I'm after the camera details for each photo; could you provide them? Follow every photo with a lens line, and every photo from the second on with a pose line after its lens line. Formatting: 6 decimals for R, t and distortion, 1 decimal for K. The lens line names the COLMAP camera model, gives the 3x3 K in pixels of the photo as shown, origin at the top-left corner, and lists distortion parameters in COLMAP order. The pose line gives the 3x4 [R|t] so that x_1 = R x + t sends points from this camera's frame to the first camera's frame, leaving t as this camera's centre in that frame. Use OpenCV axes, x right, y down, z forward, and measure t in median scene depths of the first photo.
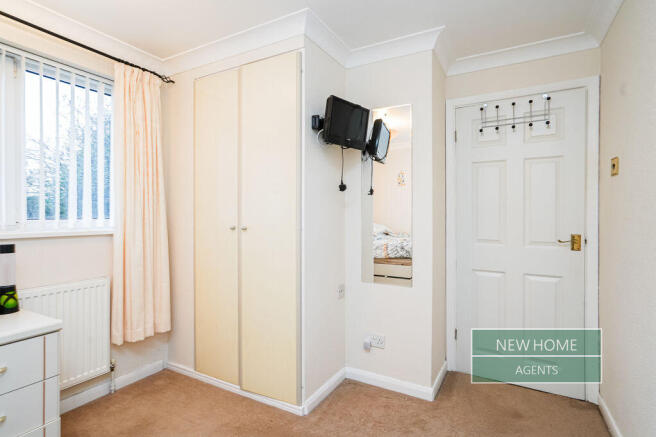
lens RADIAL K [[331.0, 0, 325.8], [0, 331.0, 215.7], [0, 0, 1]] dist [-0.000343, 0.000265]
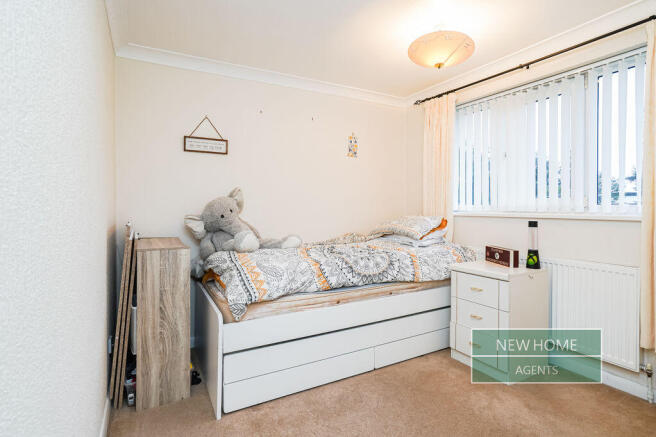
lens RADIAL K [[331.0, 0, 325.8], [0, 331.0, 215.7], [0, 0, 1]] dist [-0.000343, 0.000265]
pose [[-0.523215, 0.022413, -0.851906, 0.609094], [0.007523, 0.999737, 0.021682, 0.016922], [0.852168, 0.004935, -0.523246, 0.807825]]
